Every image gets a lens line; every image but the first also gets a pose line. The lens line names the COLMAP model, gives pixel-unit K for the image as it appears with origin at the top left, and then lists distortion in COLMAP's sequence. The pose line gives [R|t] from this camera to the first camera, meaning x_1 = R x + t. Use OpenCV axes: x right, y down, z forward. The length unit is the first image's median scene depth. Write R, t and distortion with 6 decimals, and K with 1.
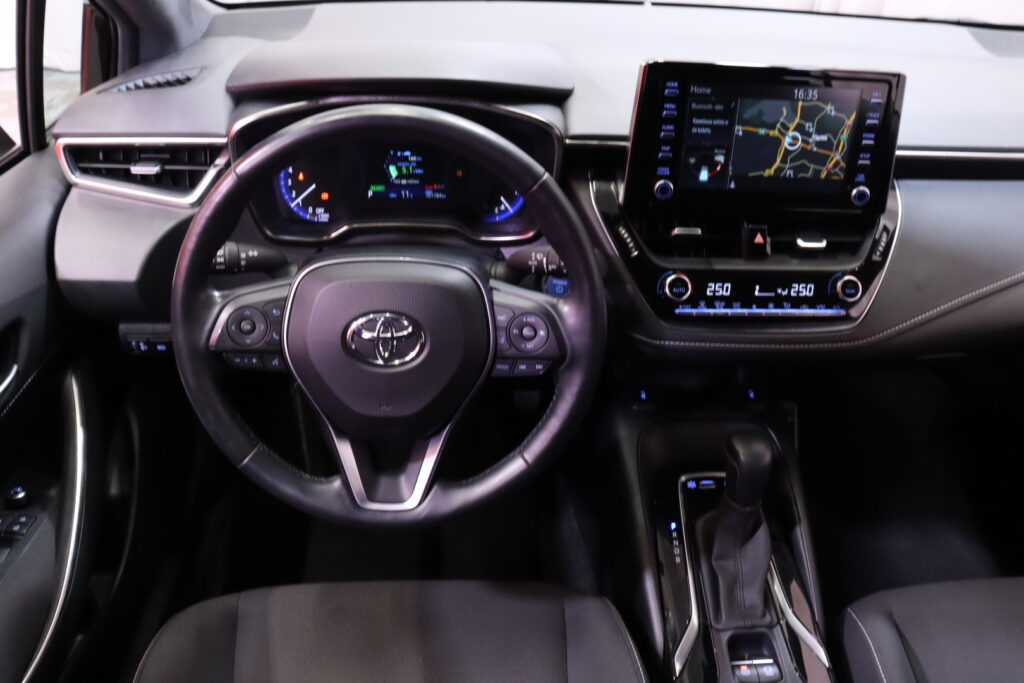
lens RADIAL K [[830.5, 0, 513.4], [0, 830.5, 355.2], [0, 0, 1]] dist [-0.177112, 0.146278]
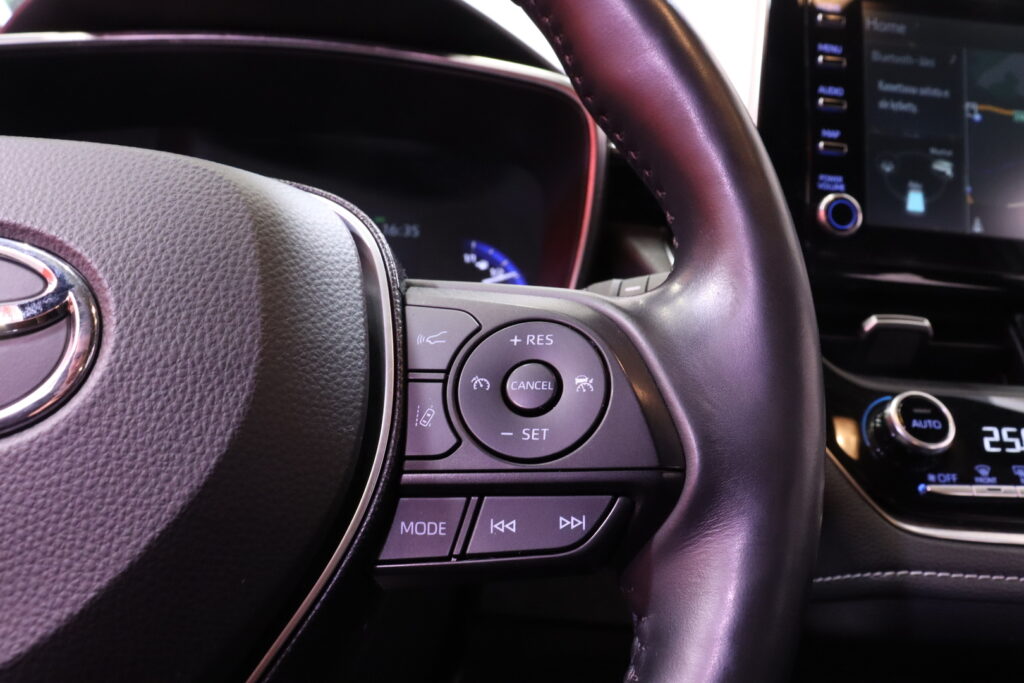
lens RADIAL K [[807.8, 0, 512.5], [0, 807.8, 354.2], [0, 0, 1]] dist [-0.173220, 0.123667]
pose [[0.999797, 0.019683, -0.004209, 0.011827], [-0.018972, 0.851695, -0.523694, 0.082967], [-0.006724, 0.523668, 0.851896, 0.678657]]
